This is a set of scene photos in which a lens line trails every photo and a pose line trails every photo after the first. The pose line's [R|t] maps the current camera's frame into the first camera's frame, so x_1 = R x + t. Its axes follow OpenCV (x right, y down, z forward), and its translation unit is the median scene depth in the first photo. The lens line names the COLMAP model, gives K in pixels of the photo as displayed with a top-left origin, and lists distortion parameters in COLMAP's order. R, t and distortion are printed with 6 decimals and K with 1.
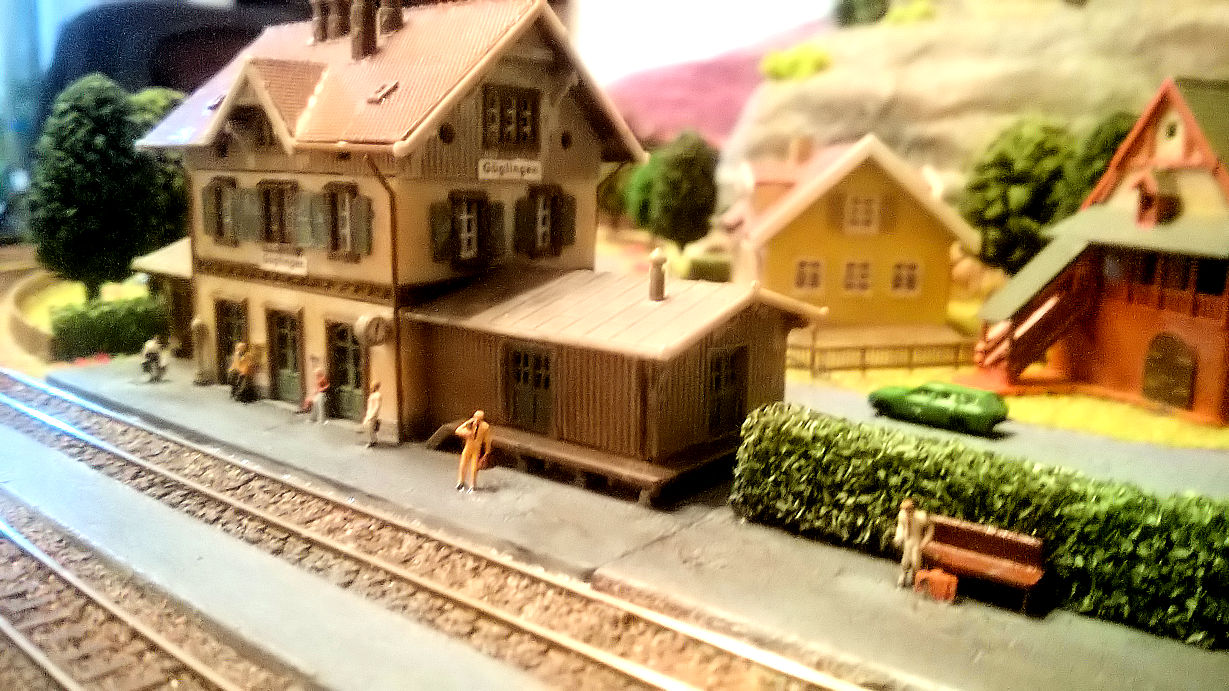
lens RADIAL K [[1009.2, 0, 612.9], [0, 1009.2, 339.2], [0, 0, 1]] dist [-0.013537, -0.007439]
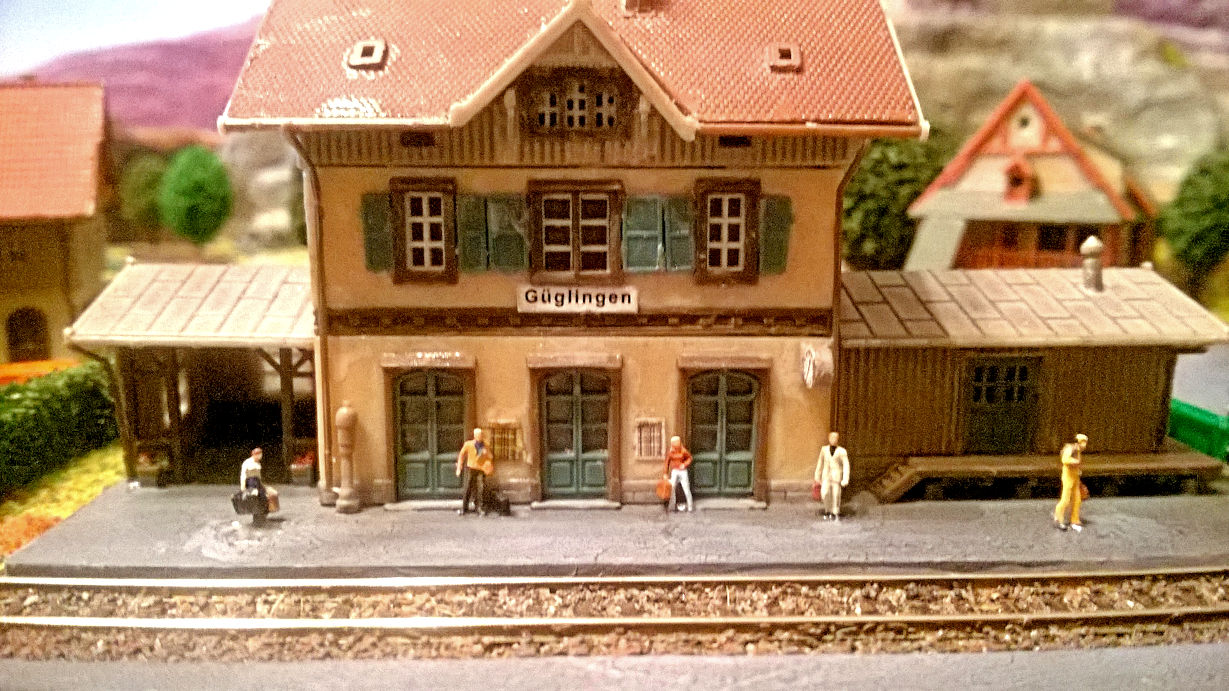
lens RADIAL K [[1009.2, 0, 627.3], [0, 1009.2, 353.0], [0, 0, 1]] dist [-0.013537, -0.007439]
pose [[0.758221, -0.136149, 0.637624, -0.745377], [0.126228, 0.990105, 0.061311, -0.076750], [-0.639662, 0.033999, 0.767904, 0.446978]]
